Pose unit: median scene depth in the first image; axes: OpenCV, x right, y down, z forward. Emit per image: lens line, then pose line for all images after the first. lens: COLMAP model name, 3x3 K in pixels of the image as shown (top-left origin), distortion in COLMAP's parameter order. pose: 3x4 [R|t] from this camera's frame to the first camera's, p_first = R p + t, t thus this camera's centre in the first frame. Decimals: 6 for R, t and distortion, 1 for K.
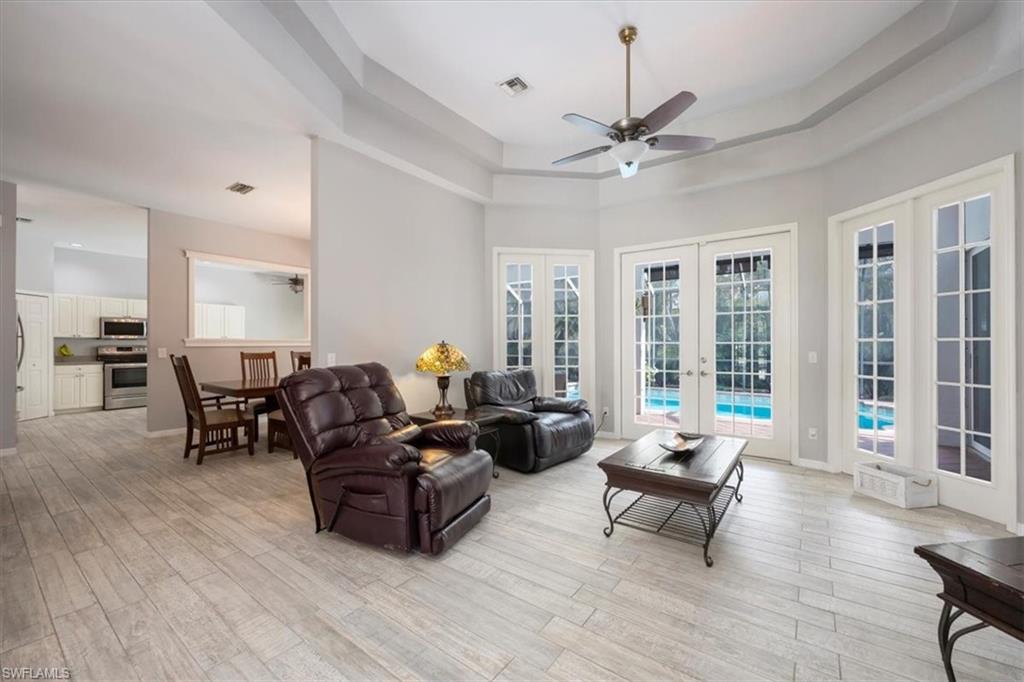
lens RADIAL K [[409.7, 0, 519.6], [0, 409.7, 344.5], [0, 0, 1]] dist [0.000080, -0.001950]
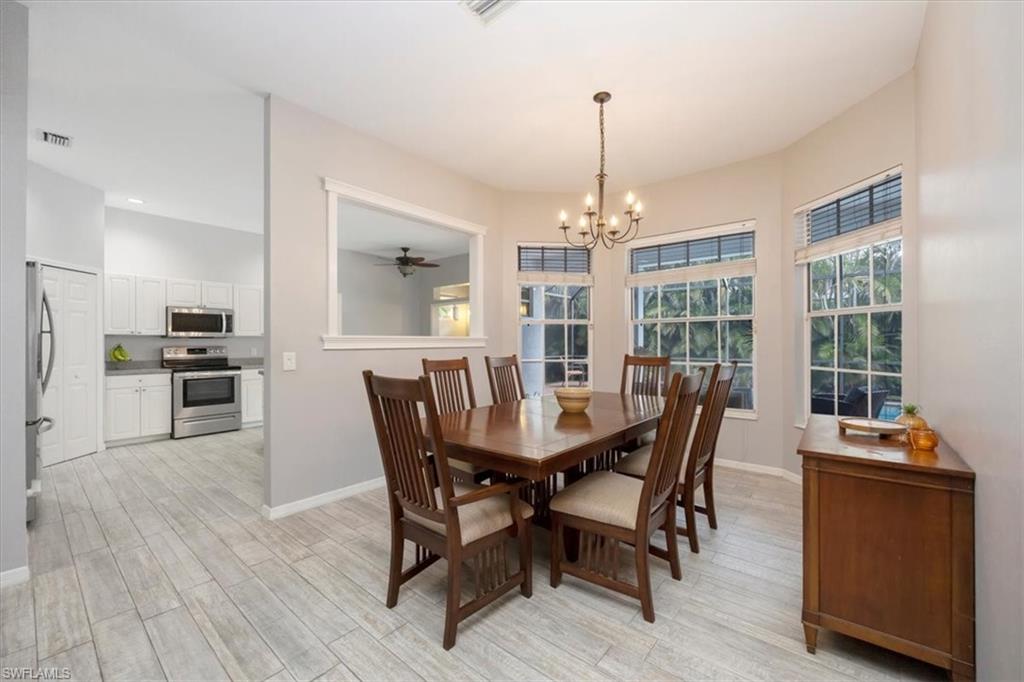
lens RADIAL K [[409.7, 0, 516.7], [0, 409.7, 342.6], [0, 0, 1]] dist [0.000080, -0.001950]
pose [[0.997991, -0.001599, -0.063329, -0.387773], [0.001477, 0.999997, -0.001977, -0.001578], [0.063332, 0.001880, 0.997991, 0.342088]]
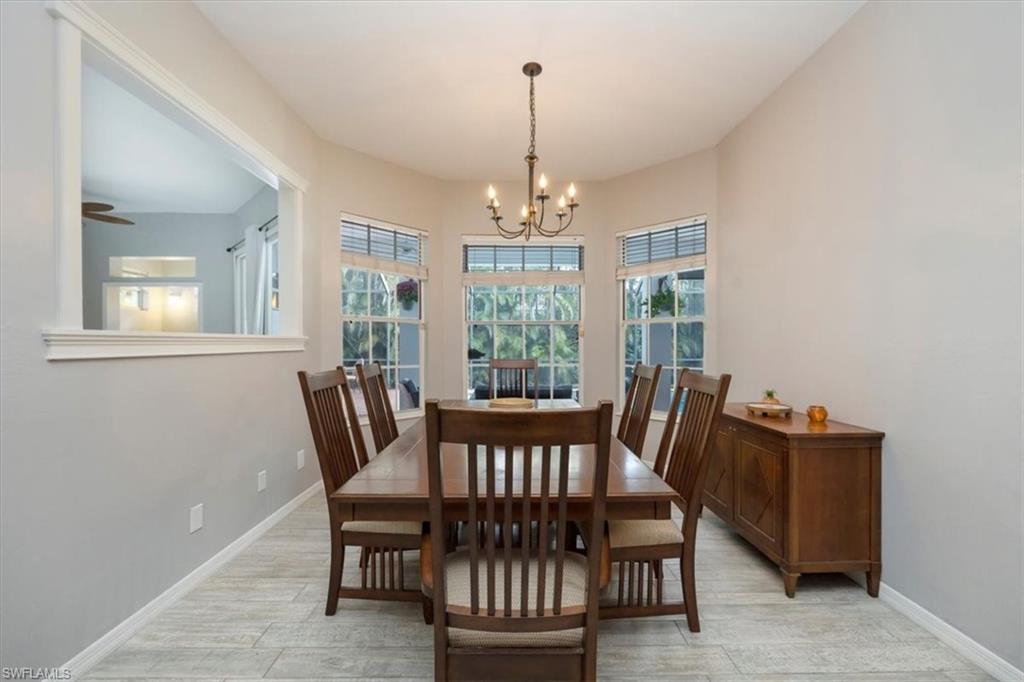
lens RADIAL K [[409.7, 0, 517.7], [0, 409.7, 347.4], [0, 0, 1]] dist [0.000080, -0.001950]
pose [[0.797740, -0.005524, 0.602977, -0.553163], [0.001779, 0.999975, 0.006807, -0.002390], [-0.603000, -0.004357, 0.797730, 0.467782]]
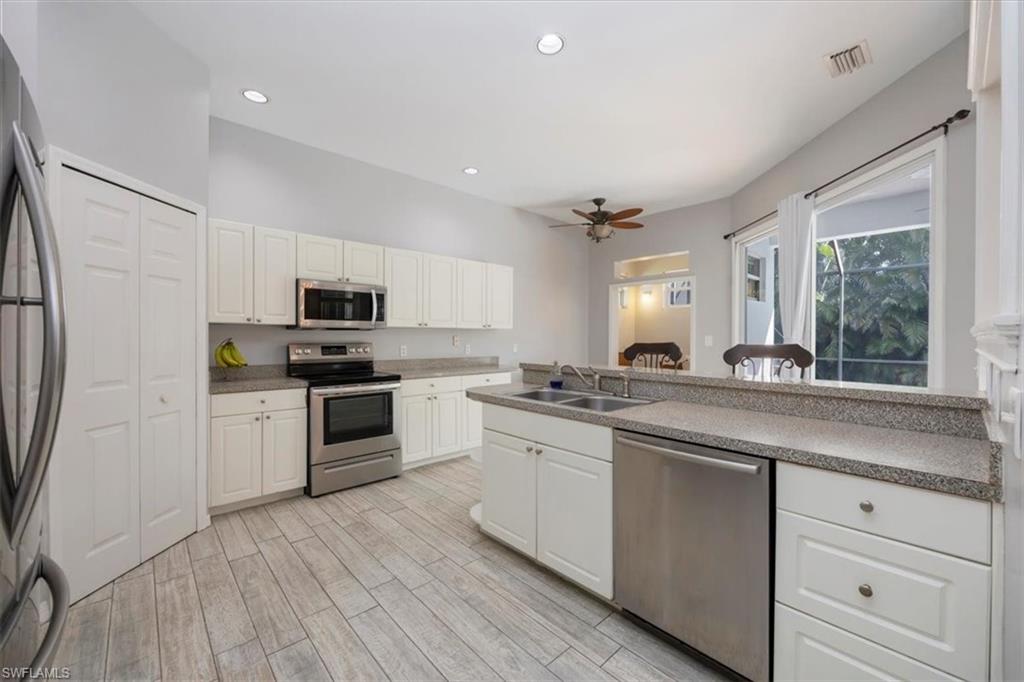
lens RADIAL K [[409.7, 0, 509.1], [0, 409.7, 335.2], [0, 0, 1]] dist [0.000080, -0.001950]
pose [[0.980716, 0.007524, -0.195296, -0.734190], [-0.008413, 0.999958, -0.003724, -0.005943], [0.195259, 0.005296, 0.980737, 0.629269]]
